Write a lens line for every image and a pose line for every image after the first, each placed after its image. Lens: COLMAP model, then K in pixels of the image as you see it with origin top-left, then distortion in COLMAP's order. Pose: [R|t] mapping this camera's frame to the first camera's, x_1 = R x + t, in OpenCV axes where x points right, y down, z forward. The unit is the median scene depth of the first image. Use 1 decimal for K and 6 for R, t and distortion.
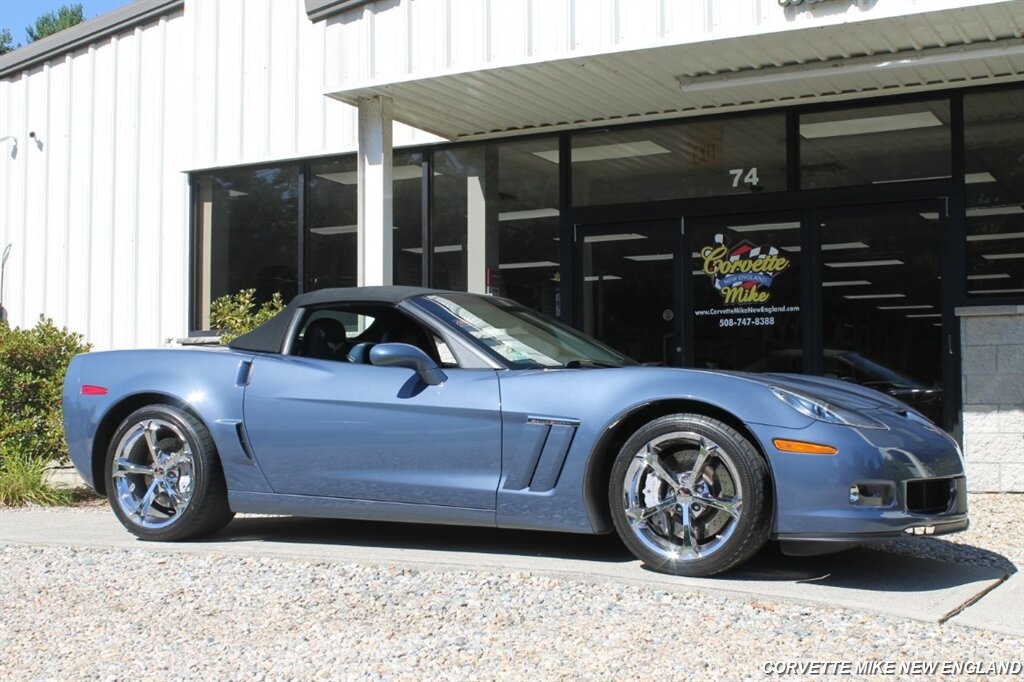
lens RADIAL K [[1384.6, 0, 512.0], [0, 1384.6, 341.0], [0, 0, 1]] dist [-0.029968, 0.018124]
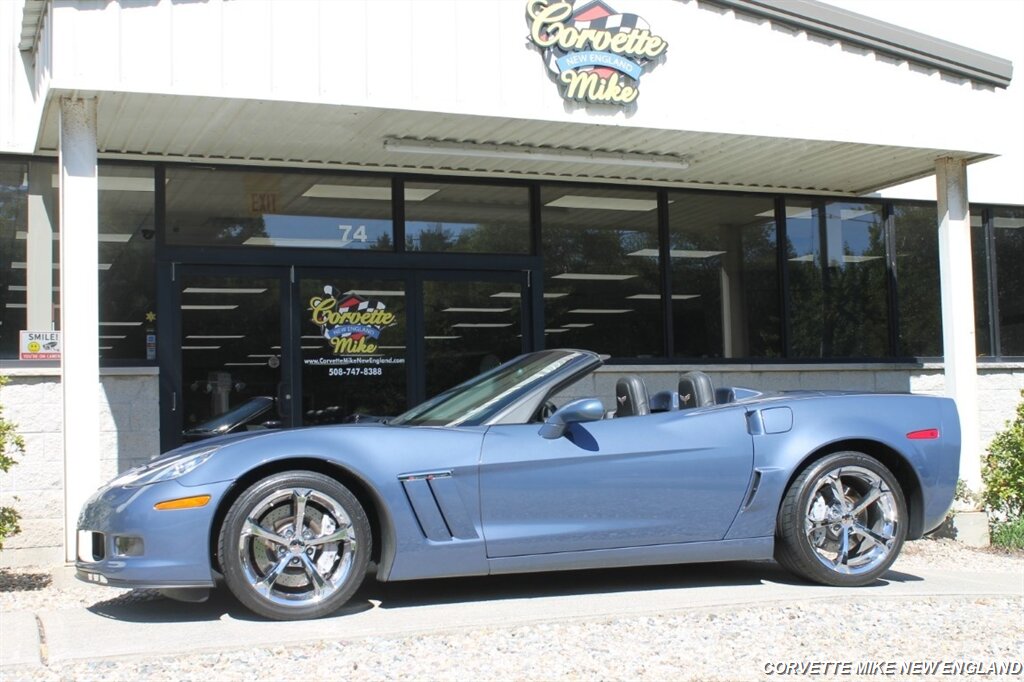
lens RADIAL K [[1339.5, 0, 512.0], [0, 1339.5, 341.0], [0, 0, 1]] dist [-0.063085, 0.124781]
pose [[0.651079, 0.040367, 0.757936, -0.526718], [-0.017293, 0.999114, -0.038357, -0.000124], [-0.758813, 0.011866, 0.651200, 0.252372]]
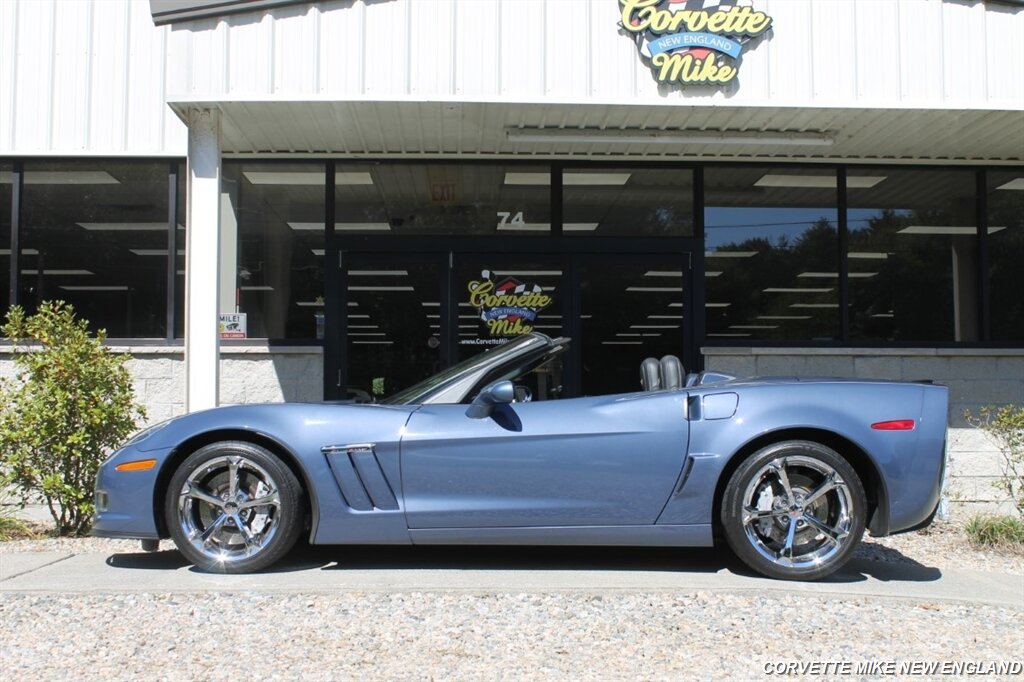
lens RADIAL K [[1339.5, 0, 512.0], [0, 1339.5, 341.0], [0, 0, 1]] dist [-0.063085, 0.124781]
pose [[0.869082, 0.033847, 0.493508, -0.356790], [-0.031058, 0.999422, -0.013850, -0.007832], [-0.493692, -0.003291, 0.869631, 0.077512]]
